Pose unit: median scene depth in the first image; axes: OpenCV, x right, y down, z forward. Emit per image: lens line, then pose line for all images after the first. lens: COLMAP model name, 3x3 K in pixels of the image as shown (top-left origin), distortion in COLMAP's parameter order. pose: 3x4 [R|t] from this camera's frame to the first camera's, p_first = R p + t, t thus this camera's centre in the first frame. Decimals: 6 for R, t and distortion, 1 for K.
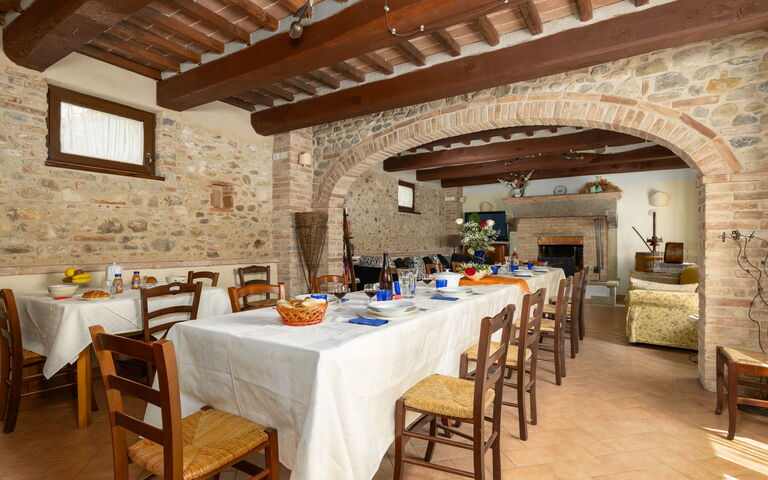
lens RADIAL K [[401.1, 0, 384.4], [0, 401.1, 241.1], [0, 0, 1]] dist [0.000858, 0.000468]
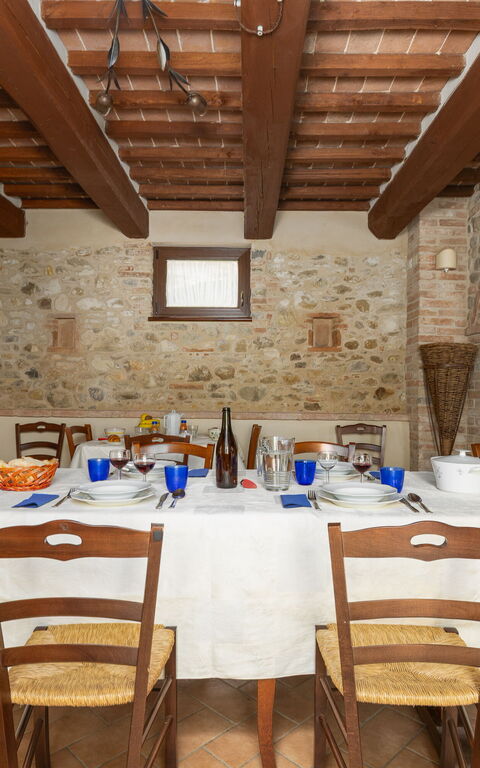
lens RADIAL K [[517.8, 0, 240.3], [0, 517.8, 387.2], [0, 0, 1]] dist [0.002064, -0.000592]
pose [[0.518765, -0.002674, -0.854913, 0.411270], [-0.003485, 0.999980, -0.005242, 0.001546], [0.854910, 0.005699, 0.518745, 0.376748]]
